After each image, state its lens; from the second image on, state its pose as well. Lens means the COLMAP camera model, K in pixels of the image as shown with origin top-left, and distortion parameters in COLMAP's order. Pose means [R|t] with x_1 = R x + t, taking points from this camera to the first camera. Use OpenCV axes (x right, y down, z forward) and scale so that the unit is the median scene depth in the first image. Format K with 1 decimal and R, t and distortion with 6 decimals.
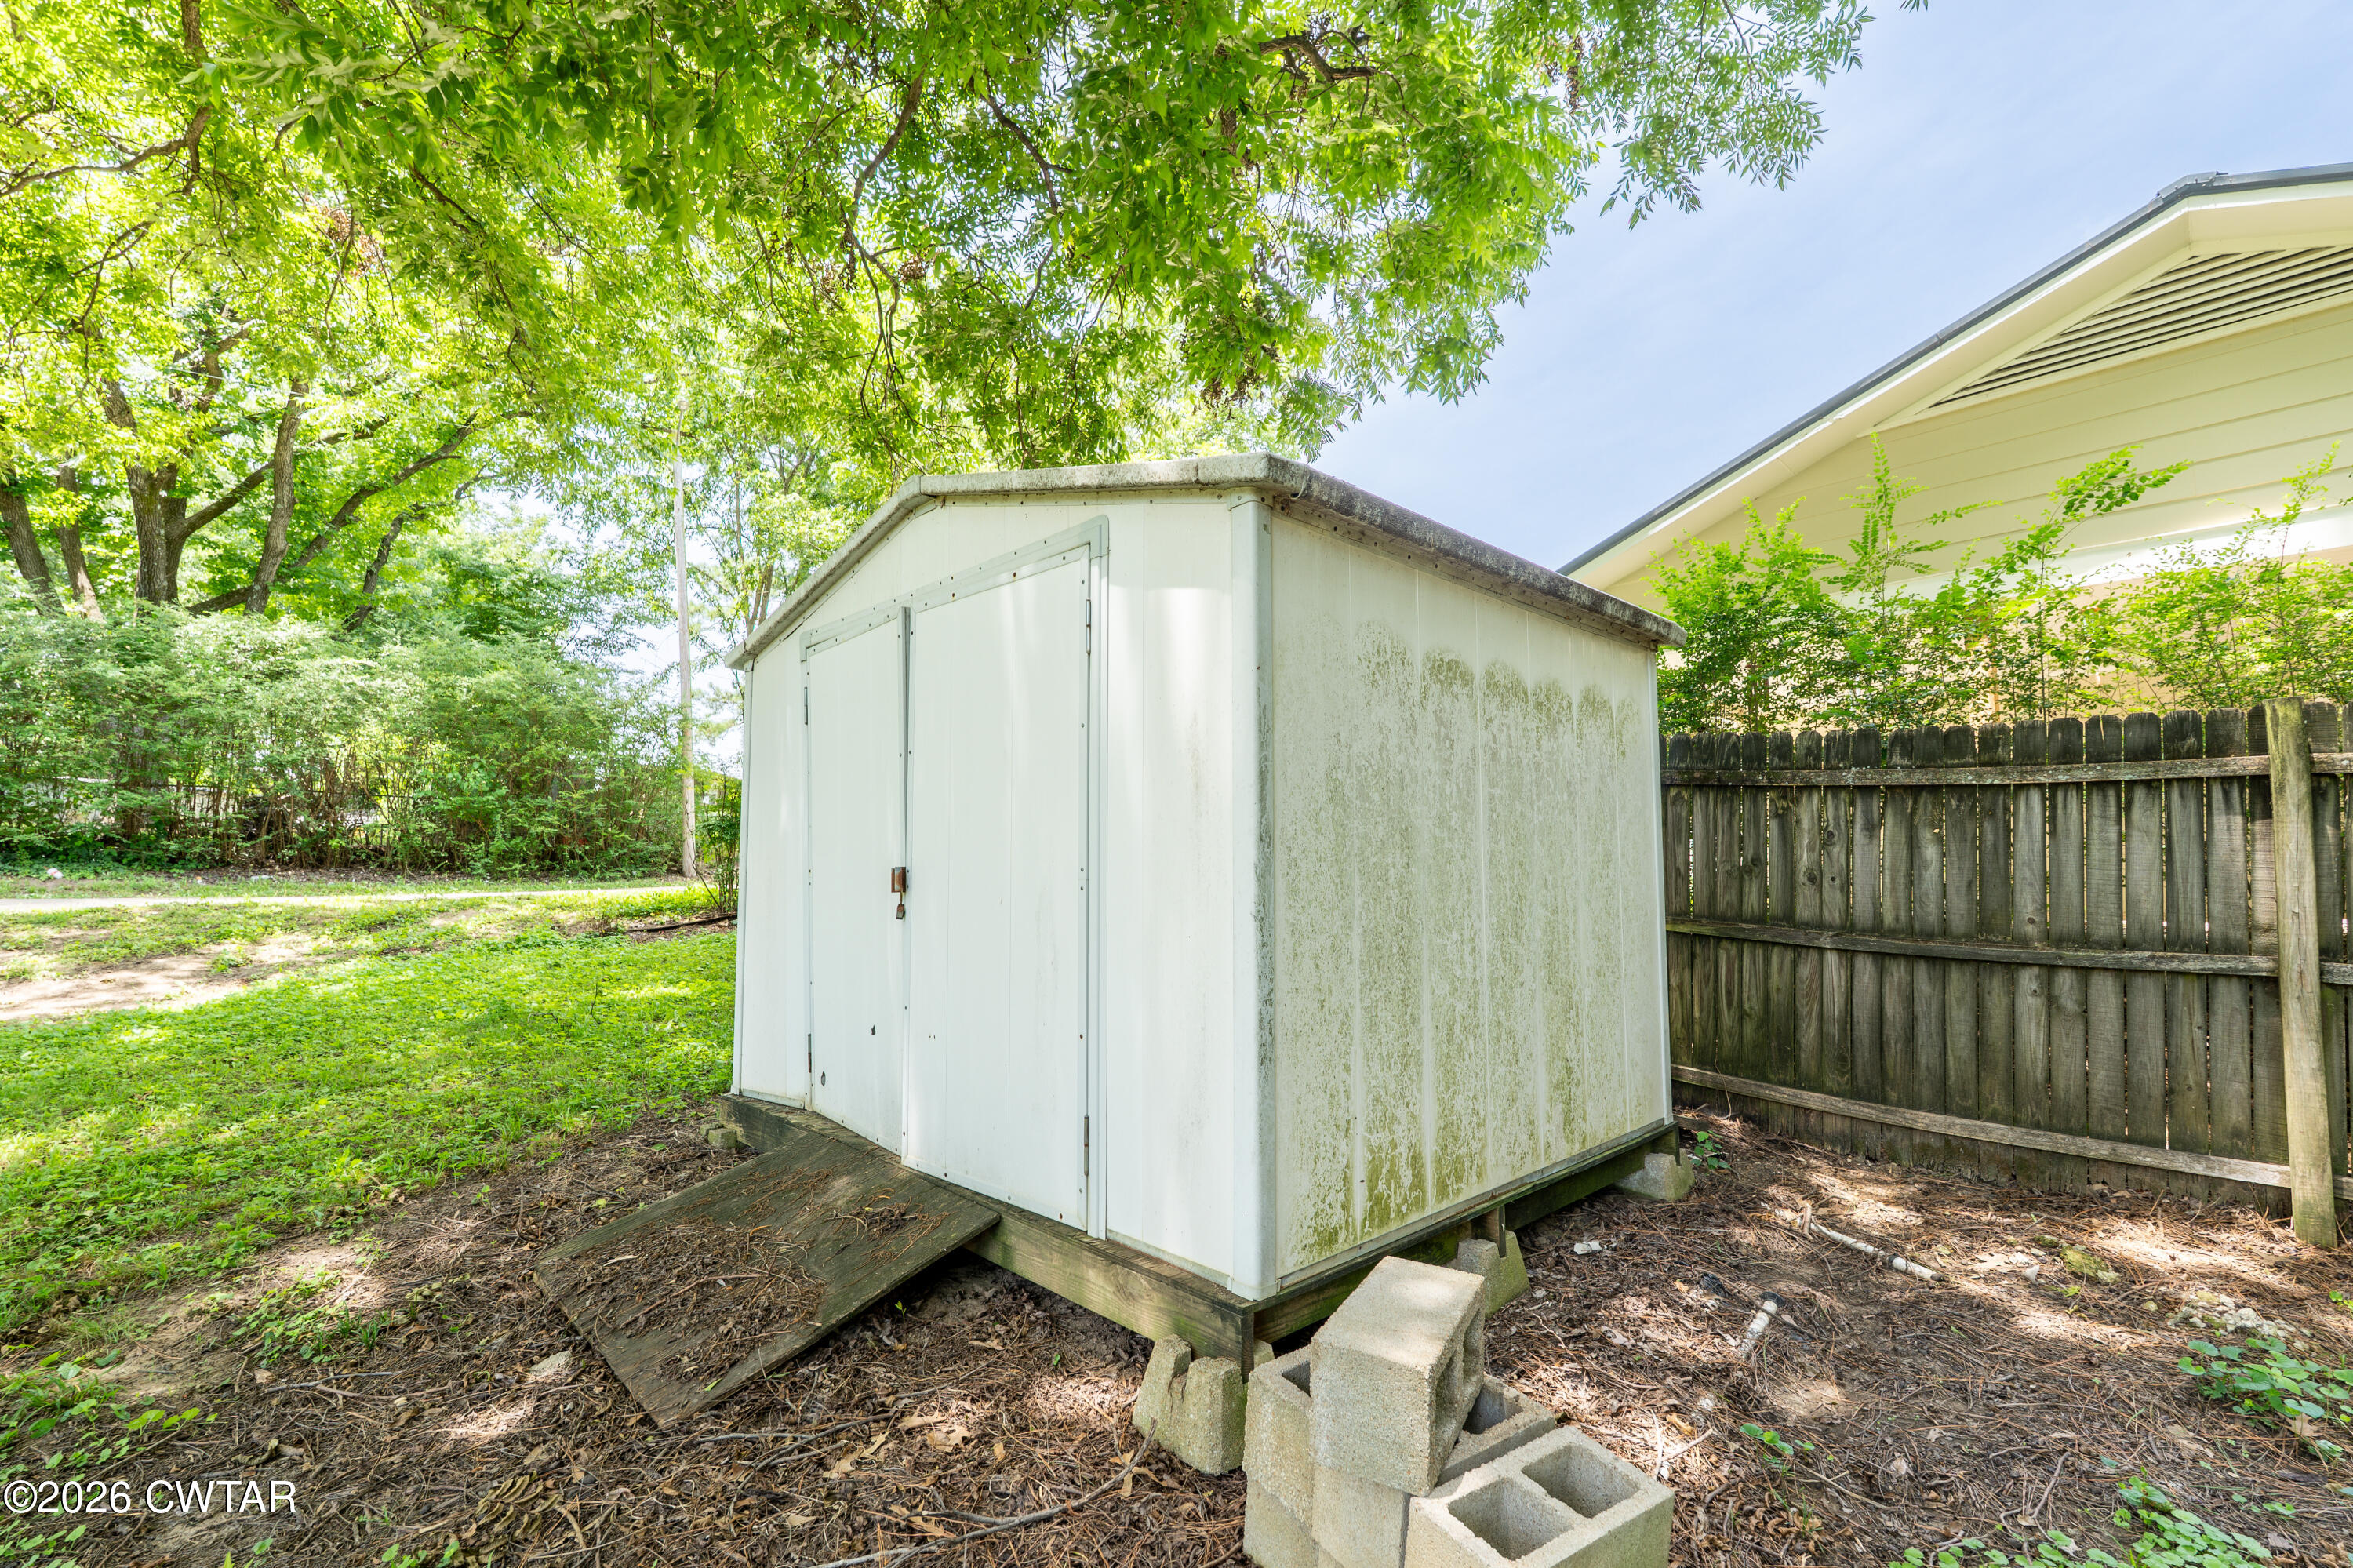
lens RADIAL K [[1012.6, 0, 1178.6], [0, 1012.6, 796.7], [0, 0, 1]] dist [-0.000301, -0.000189]
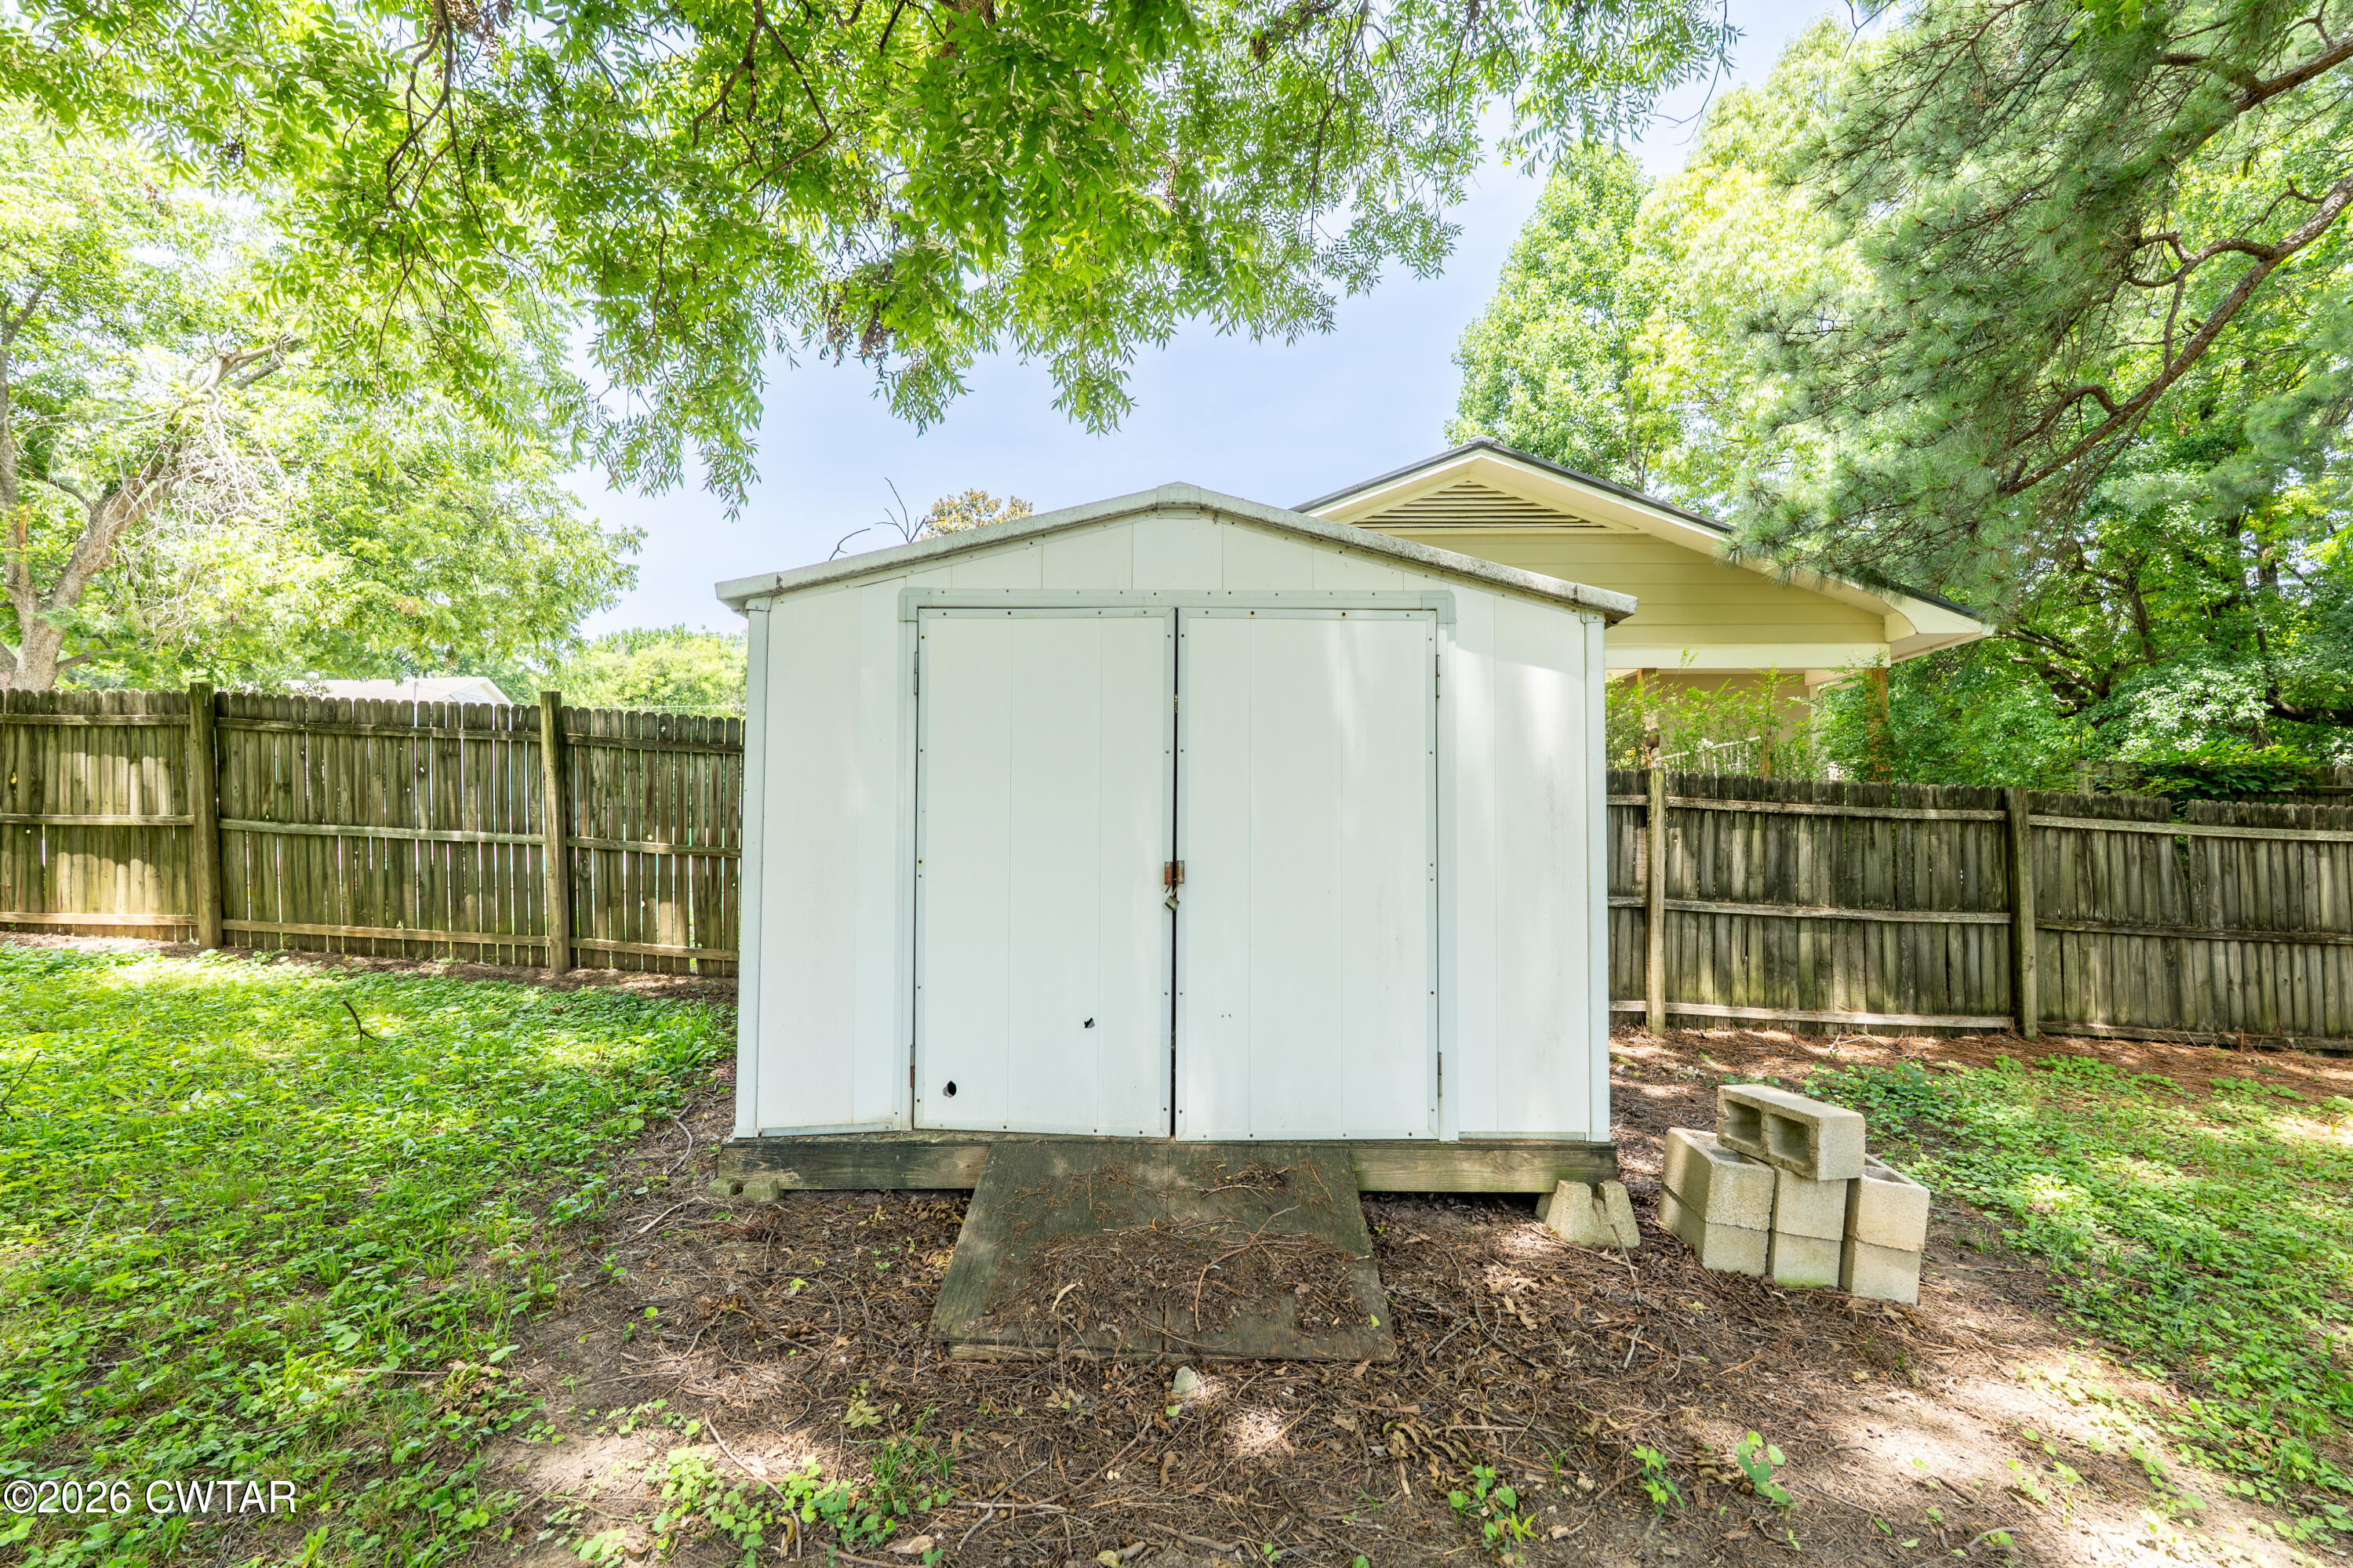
lens RADIAL K [[1029.3, 0, 1176.2], [0, 1029.3, 790.6], [0, 0, 1]] dist [-0.003226, 0.000093]
pose [[0.693372, 0.036837, 0.719637, -1.136483], [-0.060788, 0.998123, 0.007476, -0.011276], [-0.718011, -0.048929, 0.694310, 0.293960]]
